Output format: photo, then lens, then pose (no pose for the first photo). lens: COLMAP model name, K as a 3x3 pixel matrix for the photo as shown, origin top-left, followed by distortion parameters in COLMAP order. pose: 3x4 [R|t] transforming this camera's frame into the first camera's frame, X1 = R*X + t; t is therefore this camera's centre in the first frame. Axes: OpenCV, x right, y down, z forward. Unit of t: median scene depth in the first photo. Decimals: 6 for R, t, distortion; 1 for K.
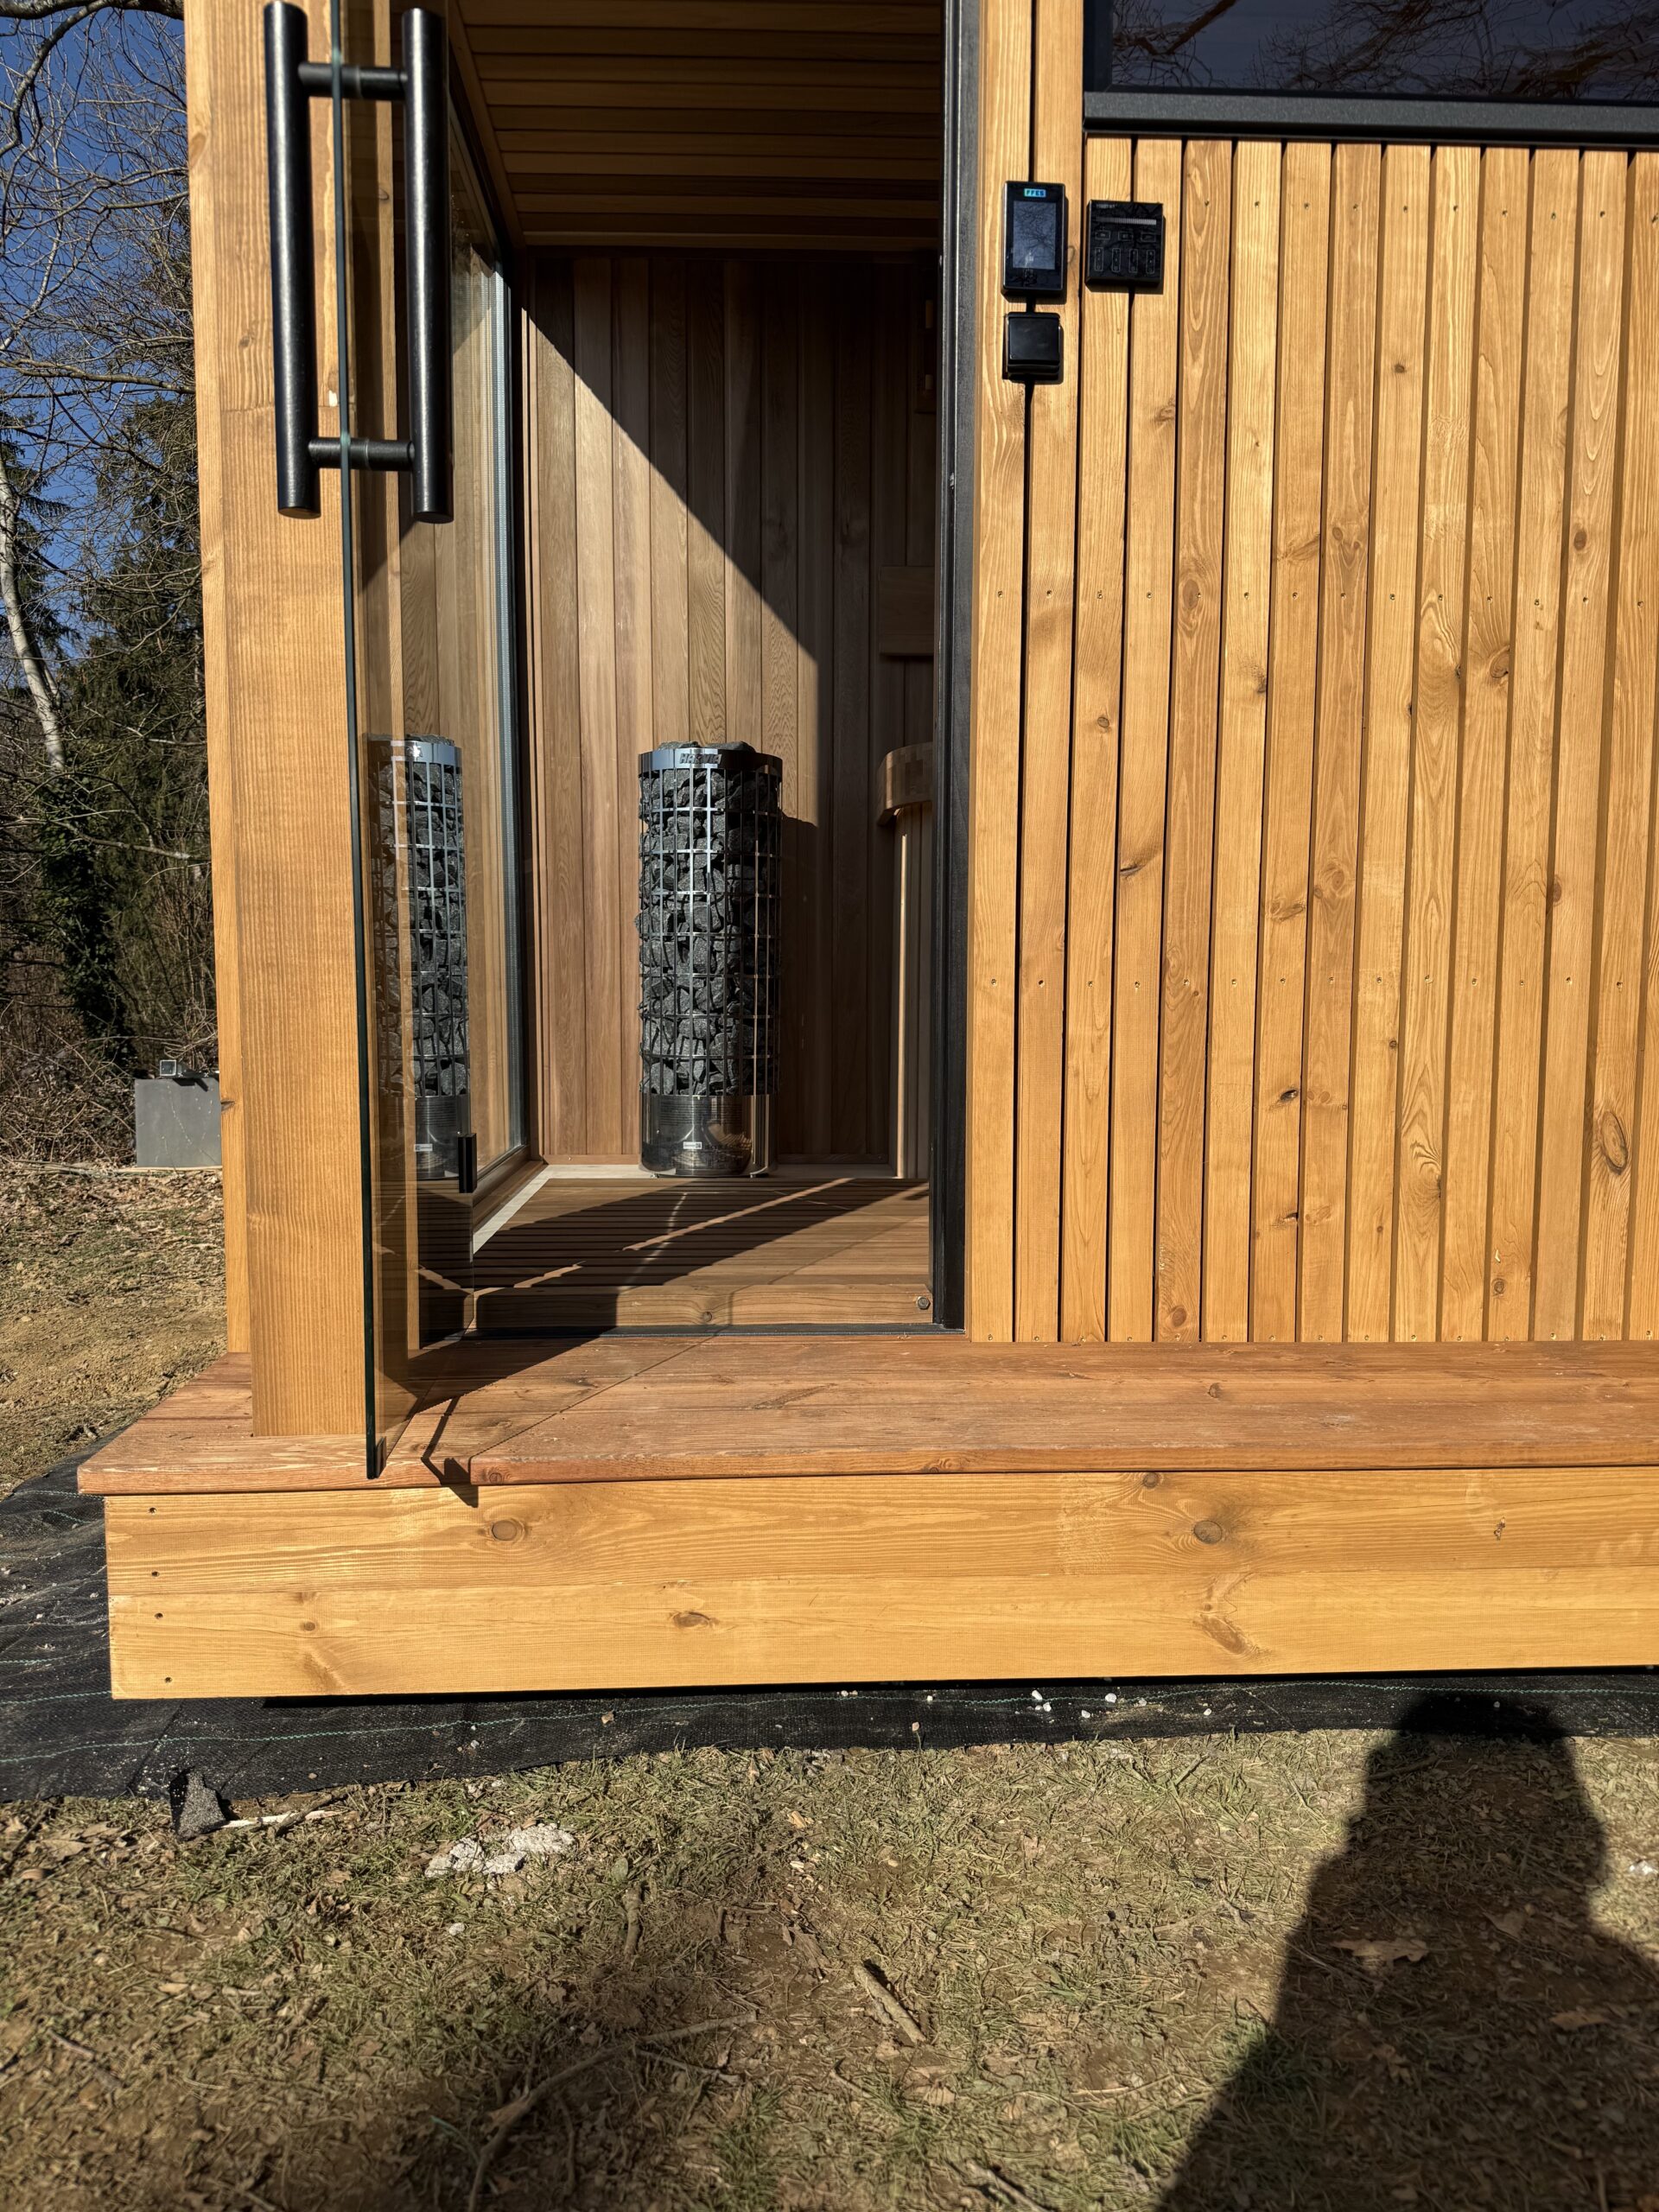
lens RADIAL K [[1575.5, 0, 815.9], [0, 1575.5, 1127.1], [0, 0, 1]] dist [0.046574, -0.056658]
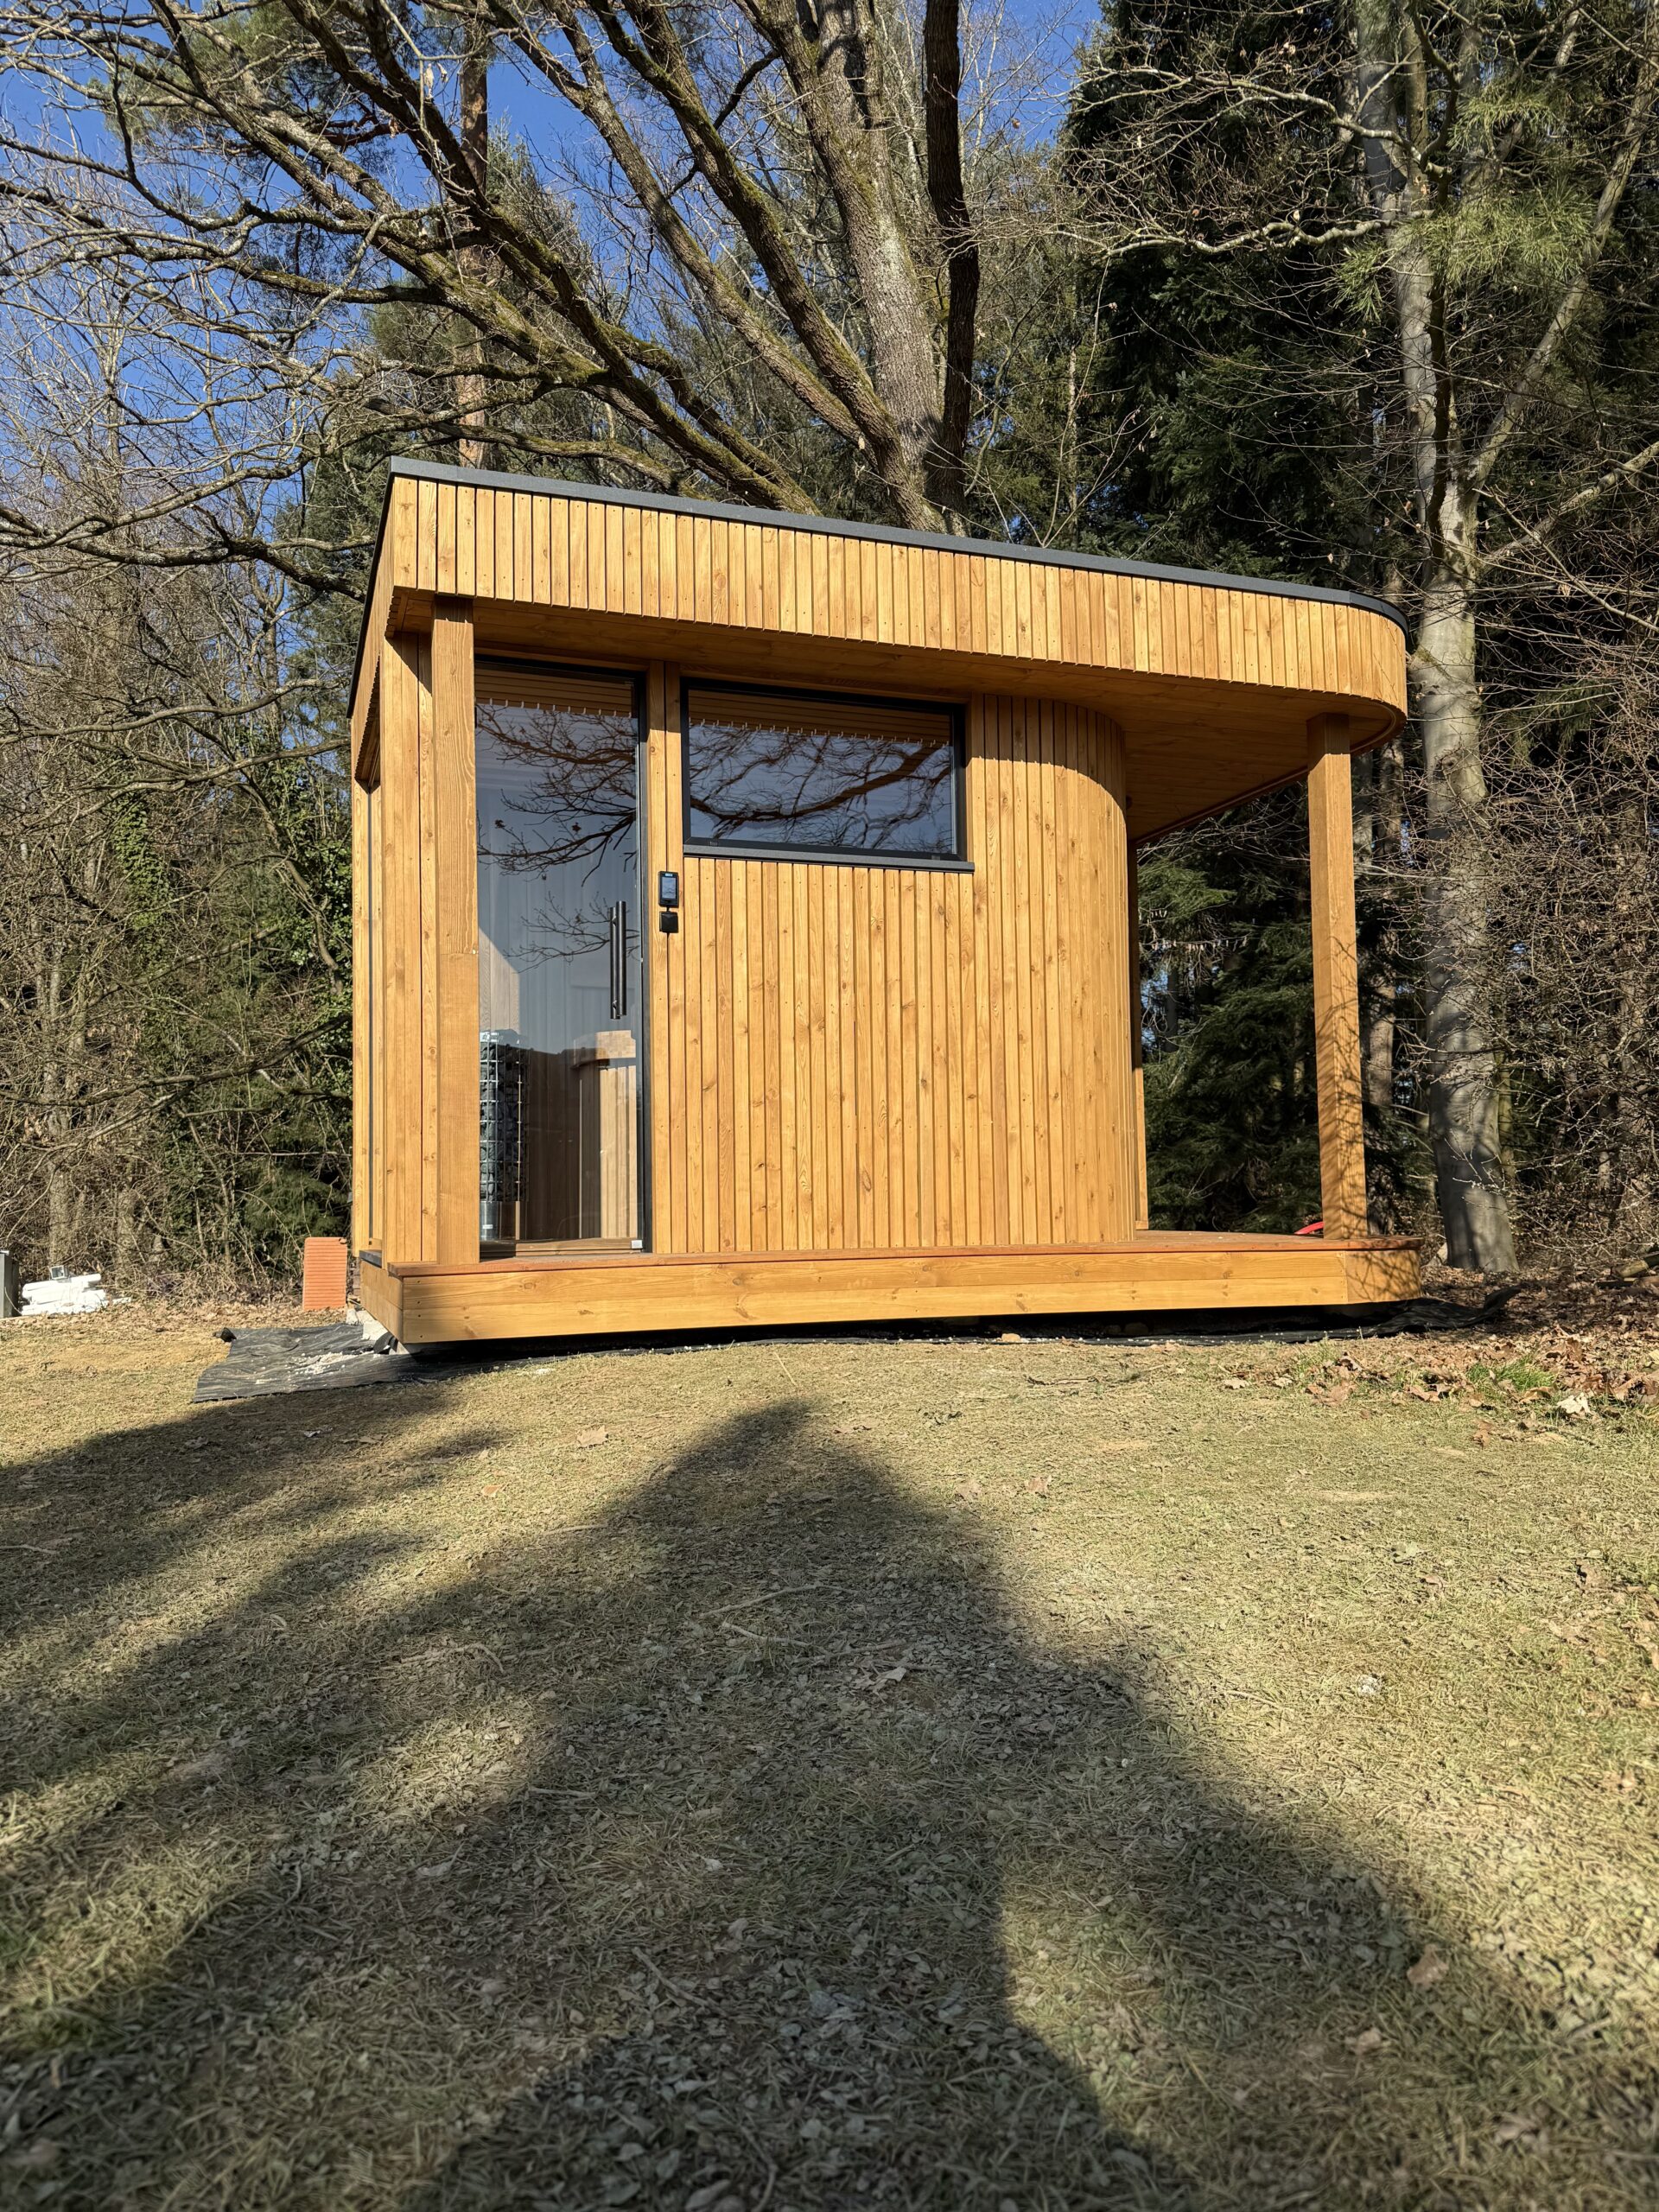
lens RADIAL K [[1575.5, 0, 825.2], [0, 1575.5, 1109.9], [0, 0, 1]] dist [0.046574, -0.056658]
pose [[0.956341, -0.001529, 0.292249, -0.443069], [0.044566, 0.989054, -0.140663, 0.294542], [-0.288835, 0.147546, 0.945941, -1.821084]]
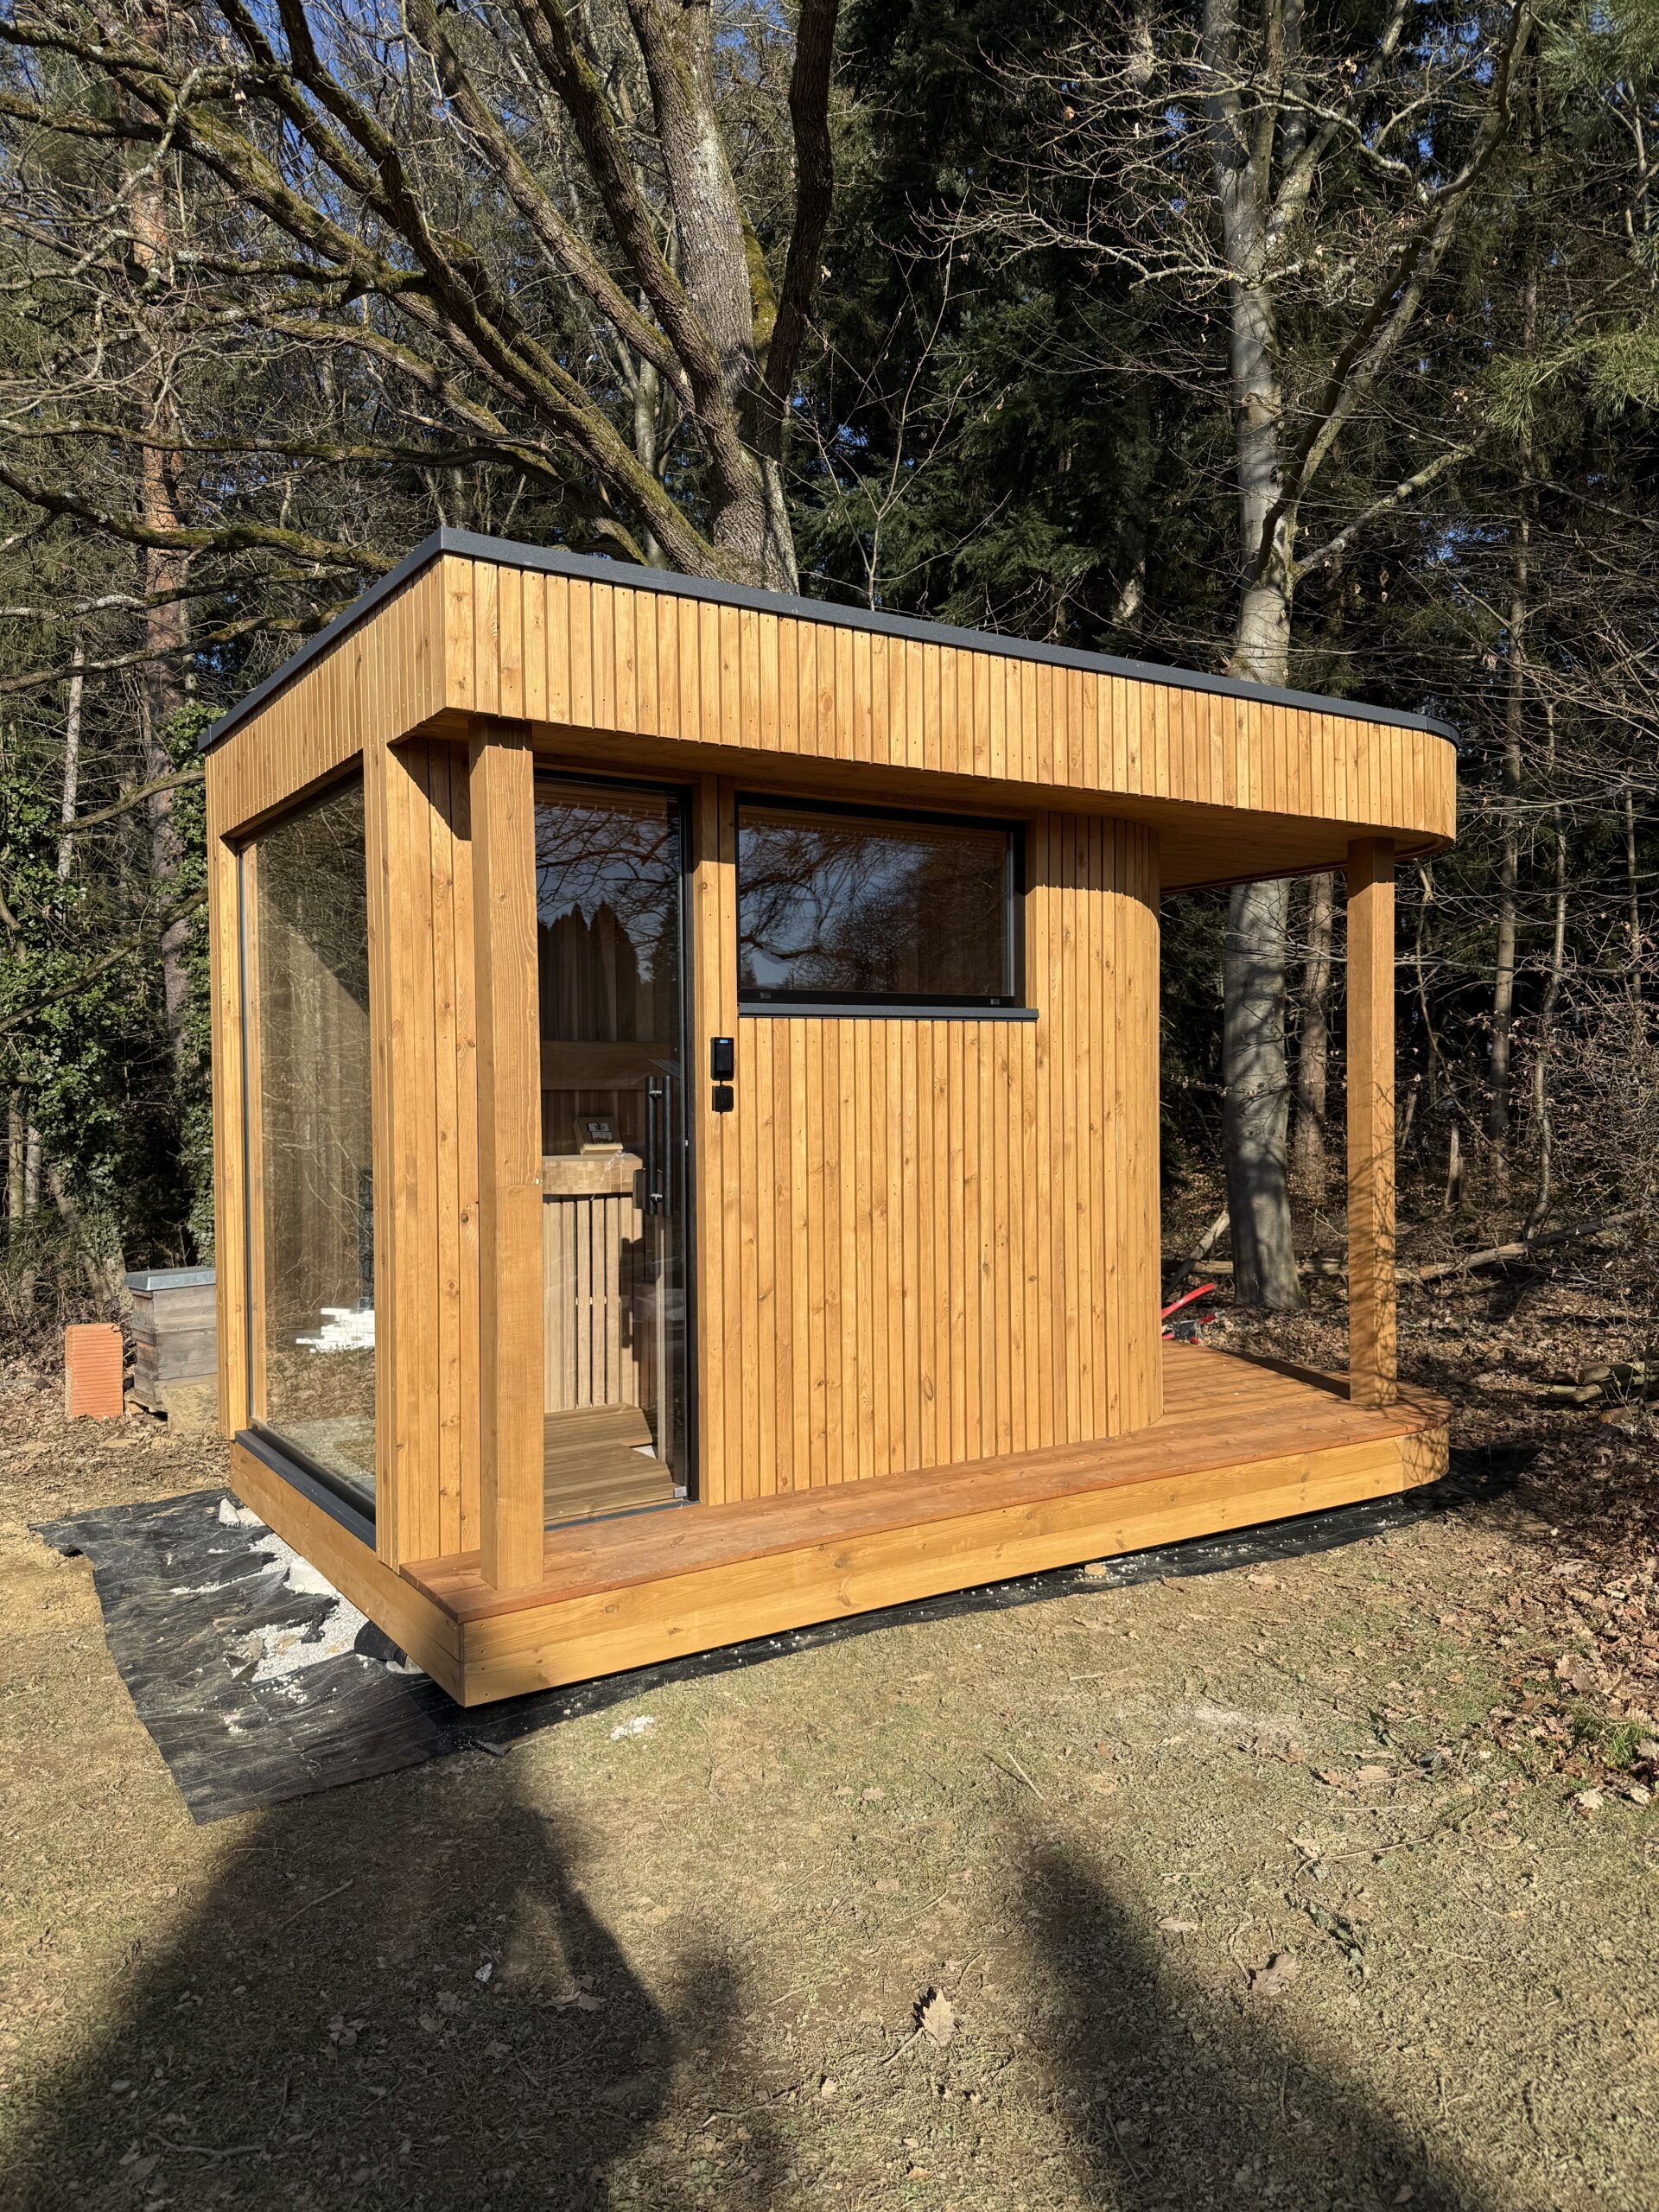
lens RADIAL K [[1575.5, 0, 827.2], [0, 1575.5, 1106.0], [0, 0, 1]] dist [0.046574, -0.056658]
pose [[0.861491, -0.020160, 0.507372, -0.938841], [0.055364, 0.996984, -0.054391, -0.320650], [-0.504745, 0.074947, 0.860009, -1.164729]]
